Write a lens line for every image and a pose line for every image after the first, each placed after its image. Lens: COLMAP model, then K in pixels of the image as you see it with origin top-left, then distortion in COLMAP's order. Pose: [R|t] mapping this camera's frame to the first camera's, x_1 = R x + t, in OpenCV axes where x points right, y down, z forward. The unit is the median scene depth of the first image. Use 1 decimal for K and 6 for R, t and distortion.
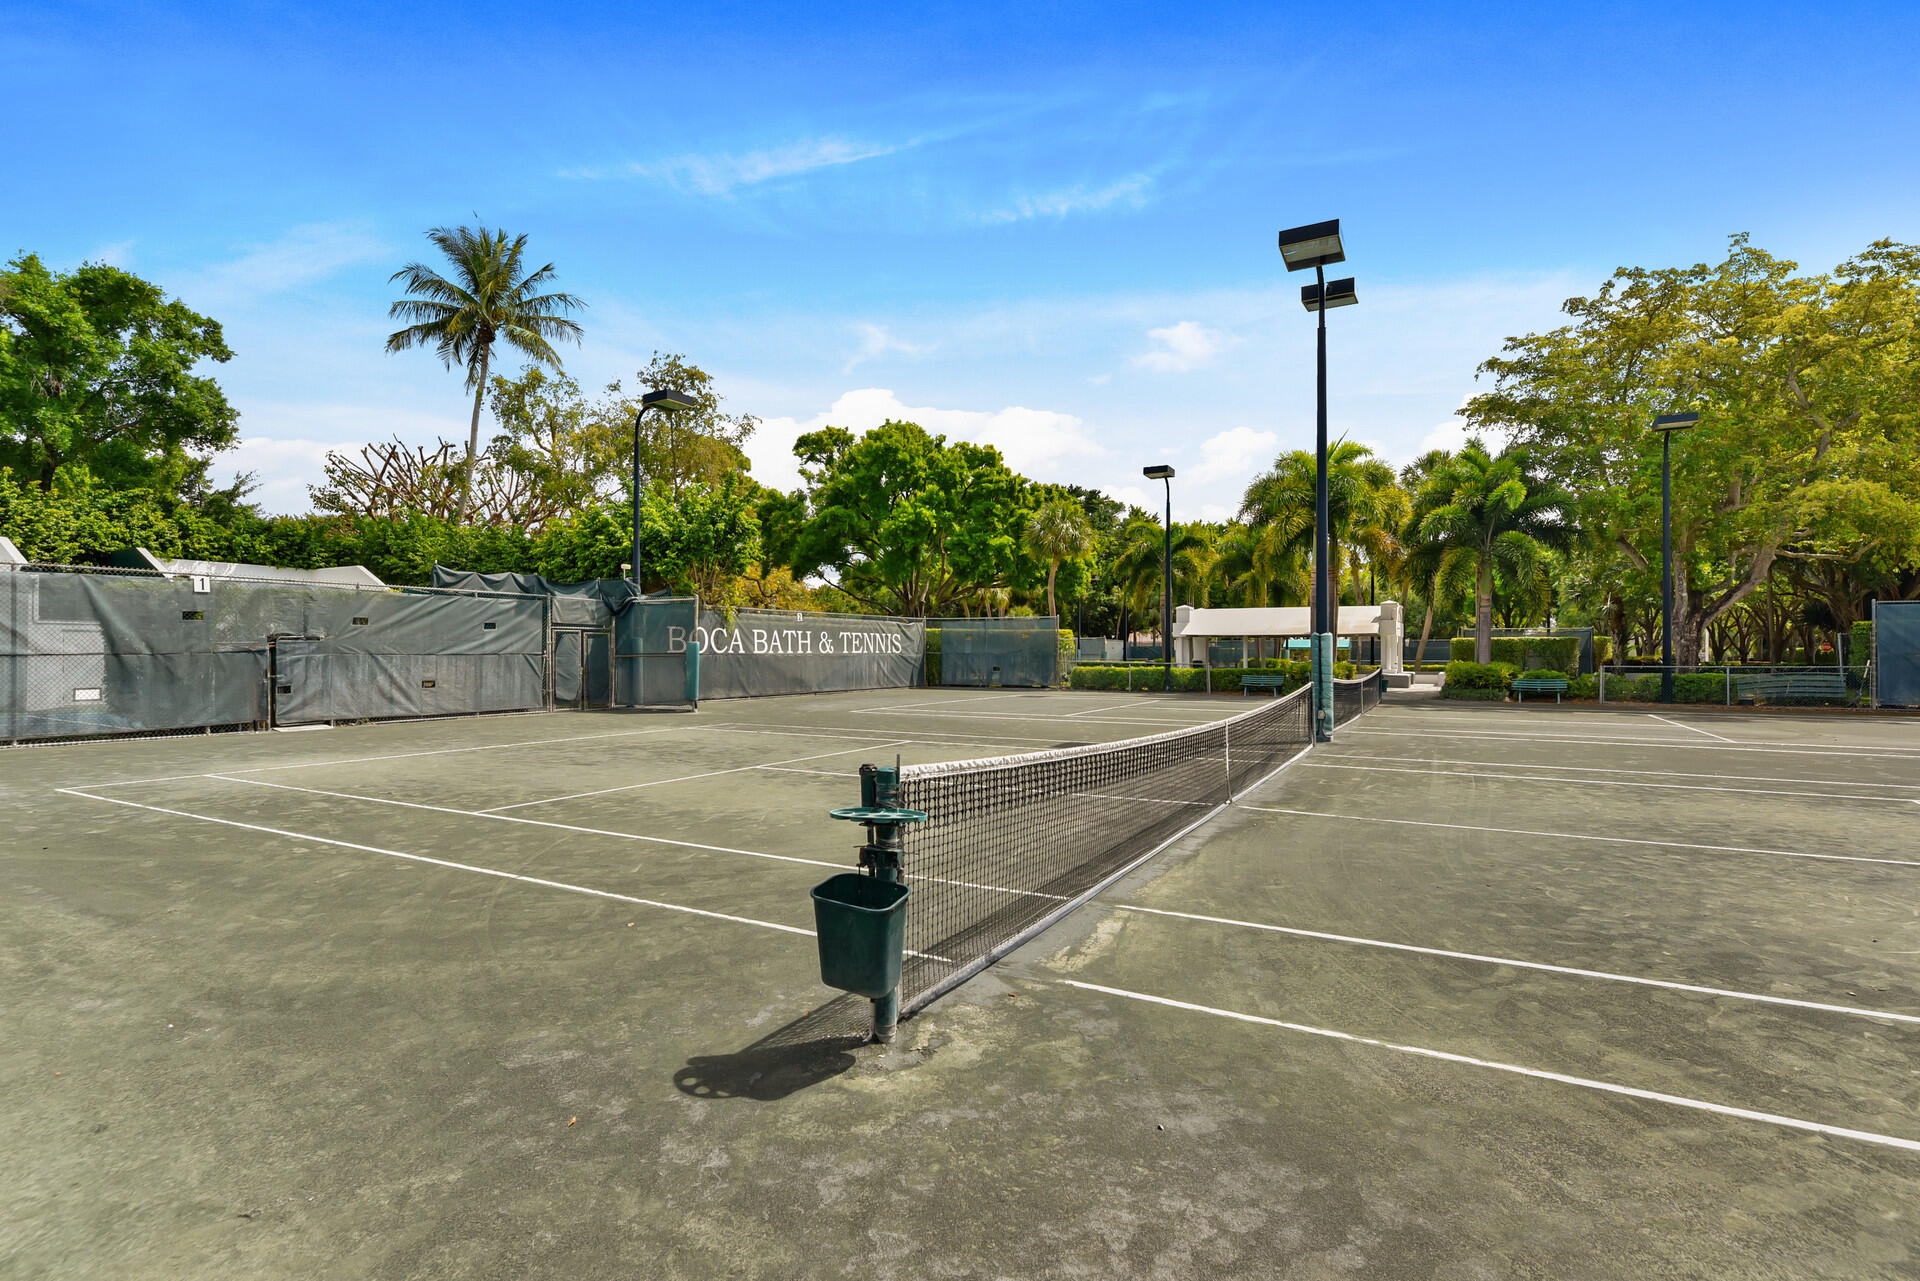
lens RADIAL K [[930.6, 0, 959.2], [0, 930.6, 643.1], [0, 0, 1]] dist [-0.000040, -0.000007]
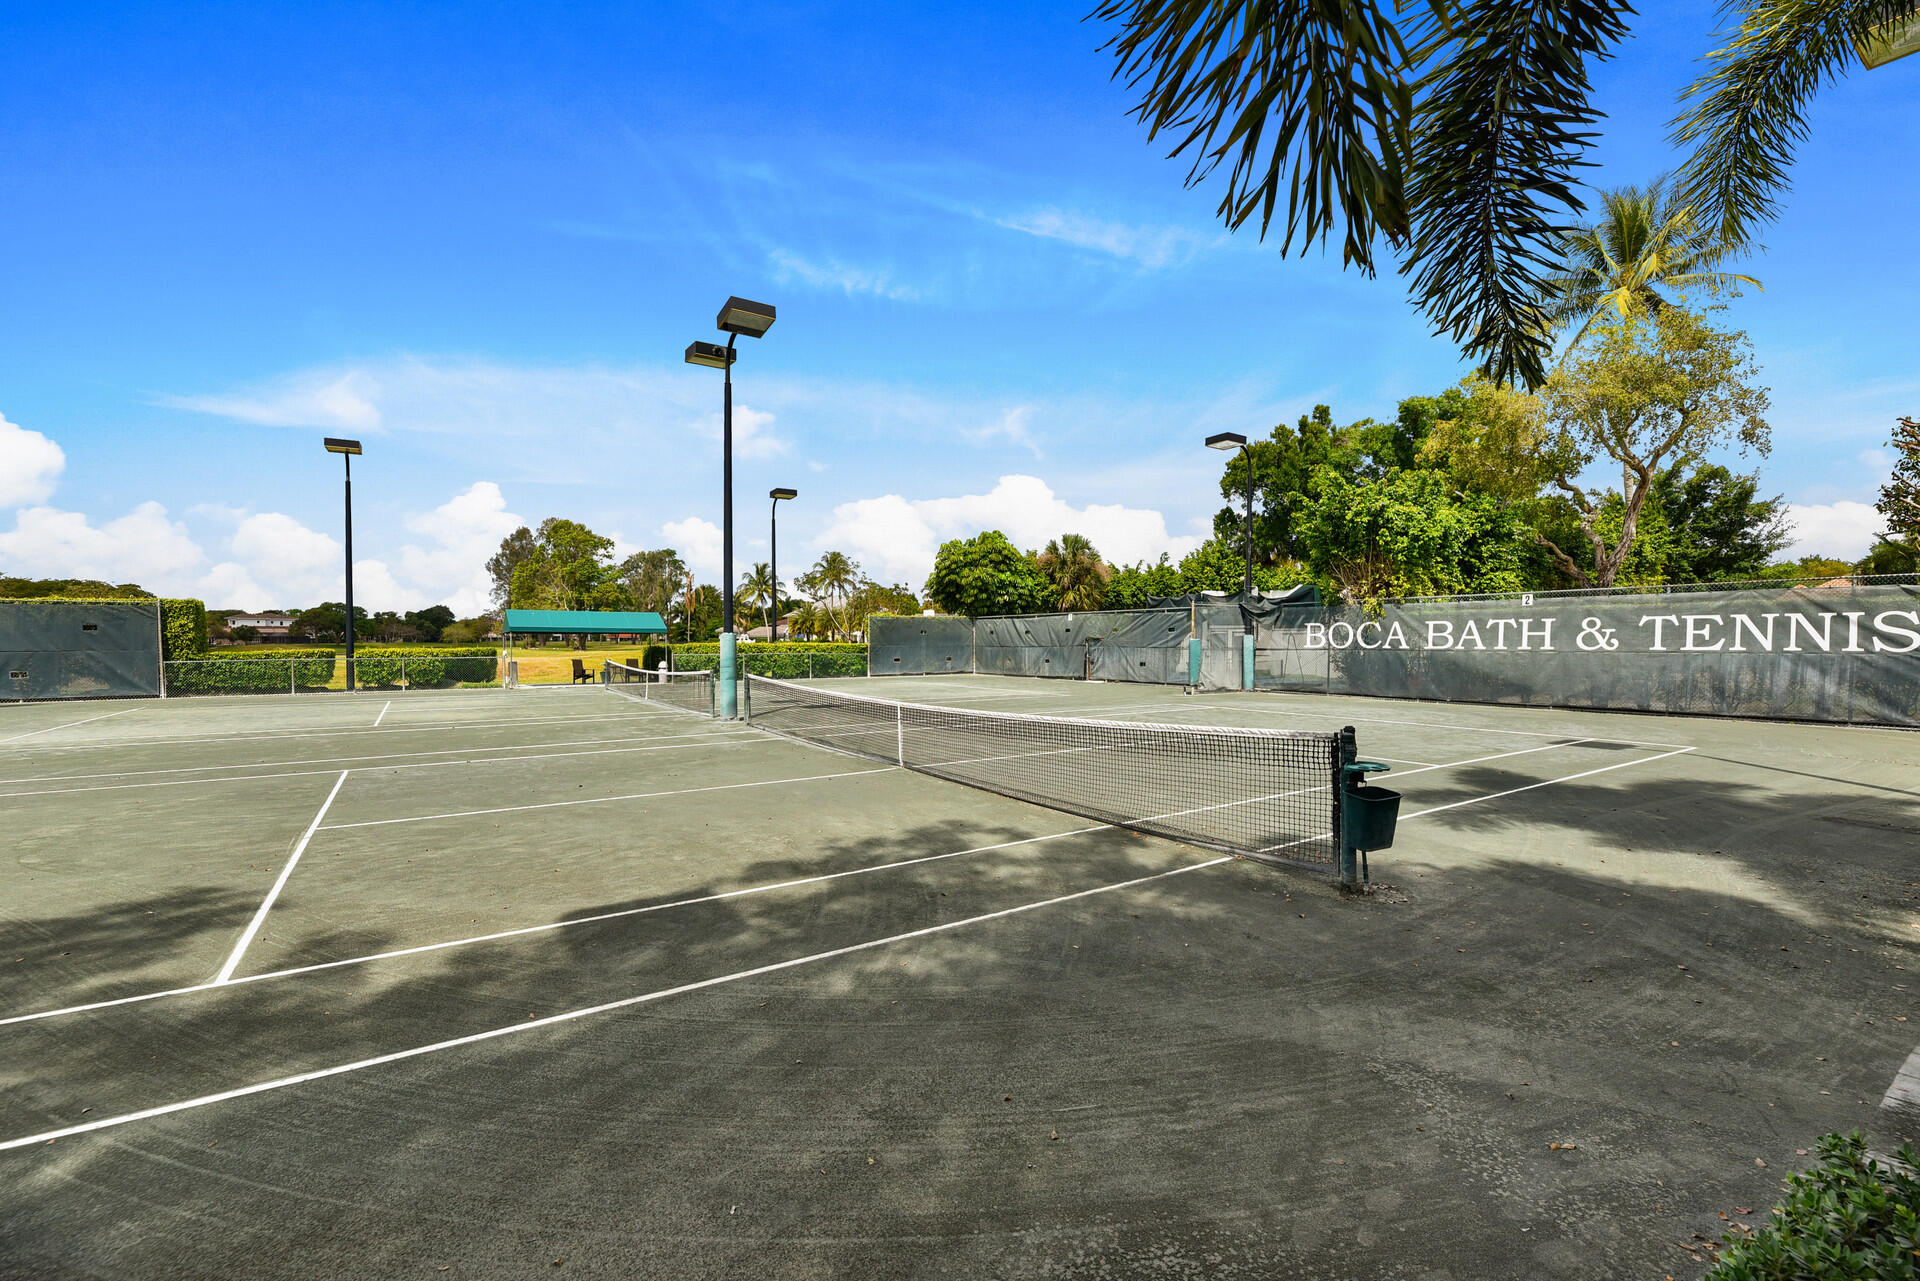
lens RADIAL K [[793.8, 0, 959.0], [0, 793.8, 646.5], [0, 0, 1]] dist [0.000191, 0.000012]
pose [[-0.454325, -0.001565, -0.890835, 0.598931], [0.002776, 0.999991, -0.003172, 0.009397], [0.890832, -0.003914, -0.454316, 0.913221]]
